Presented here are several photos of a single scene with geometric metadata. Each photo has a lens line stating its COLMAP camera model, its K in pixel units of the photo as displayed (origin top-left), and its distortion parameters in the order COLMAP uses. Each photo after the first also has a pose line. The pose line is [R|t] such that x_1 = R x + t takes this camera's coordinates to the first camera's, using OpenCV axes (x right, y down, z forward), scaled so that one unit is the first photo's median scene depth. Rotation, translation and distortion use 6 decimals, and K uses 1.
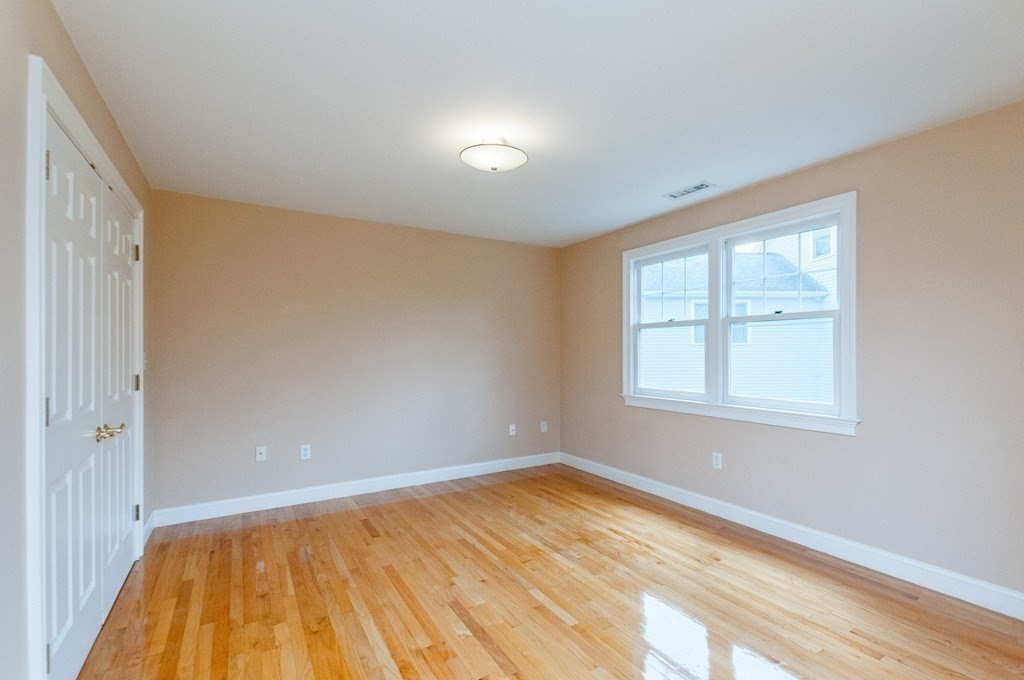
lens RADIAL K [[461.8, 0, 514.3], [0, 461.8, 343.8], [0, 0, 1]] dist [0.005722, -0.002157]
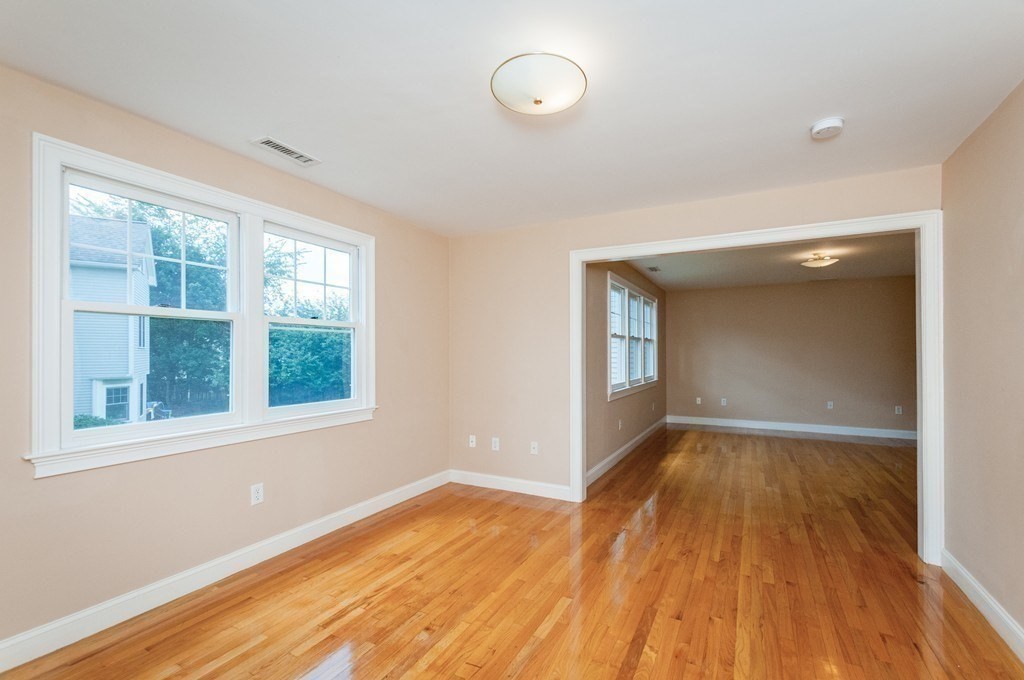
lens RADIAL K [[461.8, 0, 512.3], [0, 461.8, 333.3], [0, 0, 1]] dist [0.005722, -0.002157]
pose [[-0.534610, 0.041306, 0.844089, -0.530206], [-0.013197, 0.998275, -0.057210, 0.023131], [-0.844996, -0.041724, -0.533142, 1.197527]]
